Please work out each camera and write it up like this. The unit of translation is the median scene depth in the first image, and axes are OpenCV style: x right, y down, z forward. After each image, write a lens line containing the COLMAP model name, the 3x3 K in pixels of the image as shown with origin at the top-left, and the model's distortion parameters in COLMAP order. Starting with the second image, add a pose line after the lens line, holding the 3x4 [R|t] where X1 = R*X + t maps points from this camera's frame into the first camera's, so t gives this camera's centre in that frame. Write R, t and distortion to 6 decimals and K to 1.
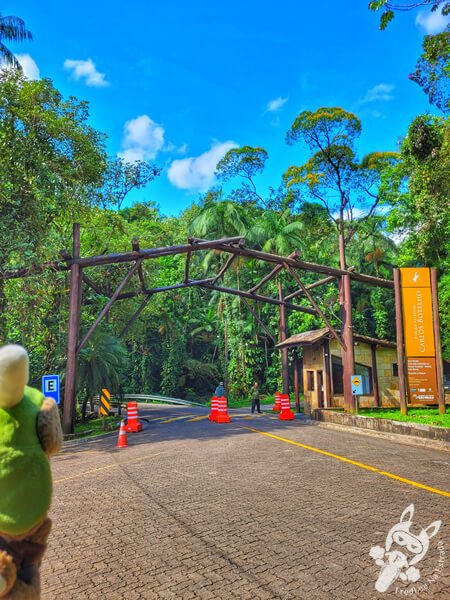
lens RADIAL K [[454.7, 0, 233.7], [0, 454.7, 307.2], [0, 0, 1]] dist [0.051343, -0.041834]
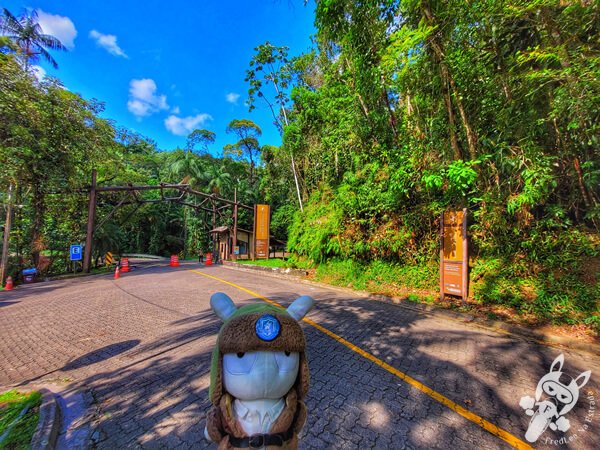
lens RADIAL K [[234.7, 0, 301.9], [0, 234.7, 221.6], [0, 0, 1]] dist [0.008554, -0.002788]
pose [[0.922397, 0.051096, 0.382848, 0.060333], [-0.072096, 0.996567, 0.040697, -0.035572], [-0.379454, -0.065141, 0.922915, -0.171697]]
